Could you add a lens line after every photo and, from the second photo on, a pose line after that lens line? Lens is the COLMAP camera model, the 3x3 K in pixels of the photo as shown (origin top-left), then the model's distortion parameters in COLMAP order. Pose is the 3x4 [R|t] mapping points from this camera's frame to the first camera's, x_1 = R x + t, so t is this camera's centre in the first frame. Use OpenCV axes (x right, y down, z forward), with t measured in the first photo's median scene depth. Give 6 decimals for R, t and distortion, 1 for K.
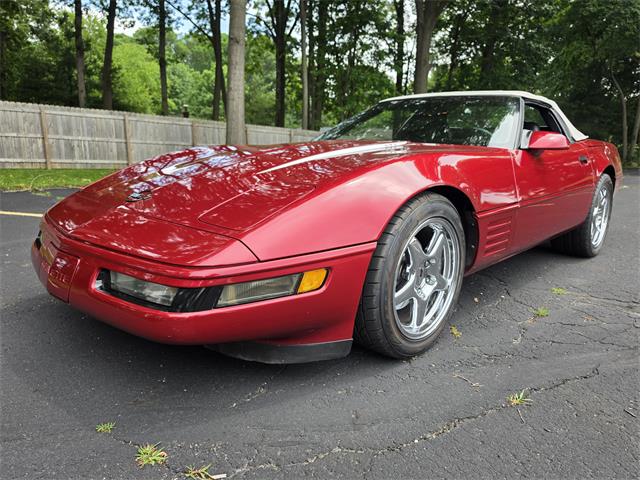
lens RADIAL K [[454.4, 0, 315.6], [0, 454.4, 237.8], [0, 0, 1]] dist [0.020434, -0.027470]
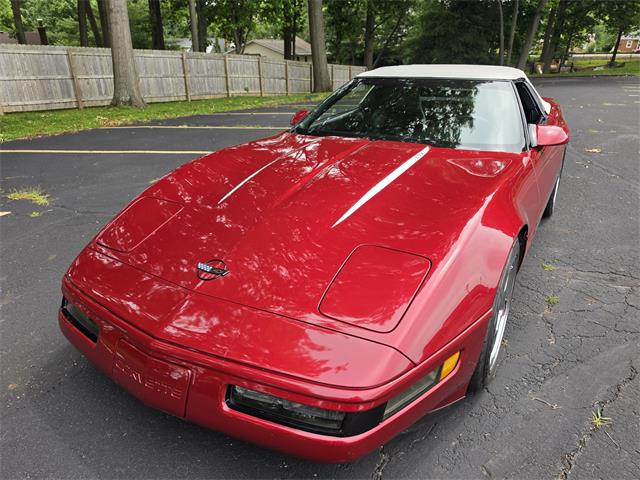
lens RADIAL K [[454.4, 0, 315.6], [0, 454.4, 237.8], [0, 0, 1]] dist [0.020434, -0.027470]
pose [[0.972226, -0.114896, 0.203899, -0.261588], [0.078027, 0.980484, 0.180451, -0.216546], [-0.220653, -0.159530, 0.962217, 0.072166]]
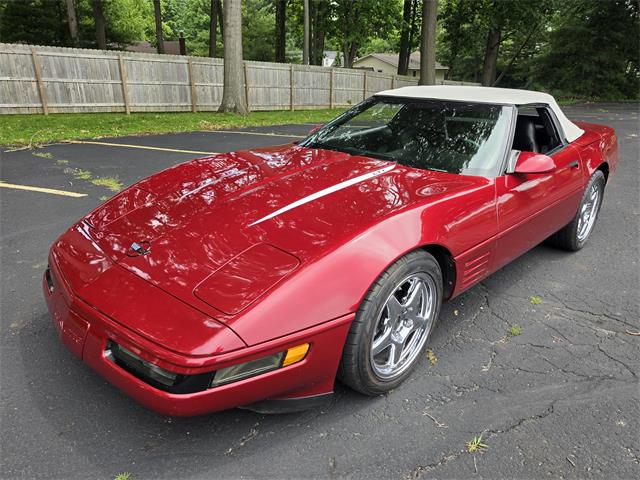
lens RADIAL K [[450.6, 0, 309.7], [0, 450.6, 243.4], [0, 0, 1]] dist [0.032413, -0.032536]
pose [[0.999847, 0.003375, -0.017150, 0.025213], [-0.000609, 0.987311, 0.158796, -0.197709], [0.017468, -0.158761, 0.987163, -0.035452]]
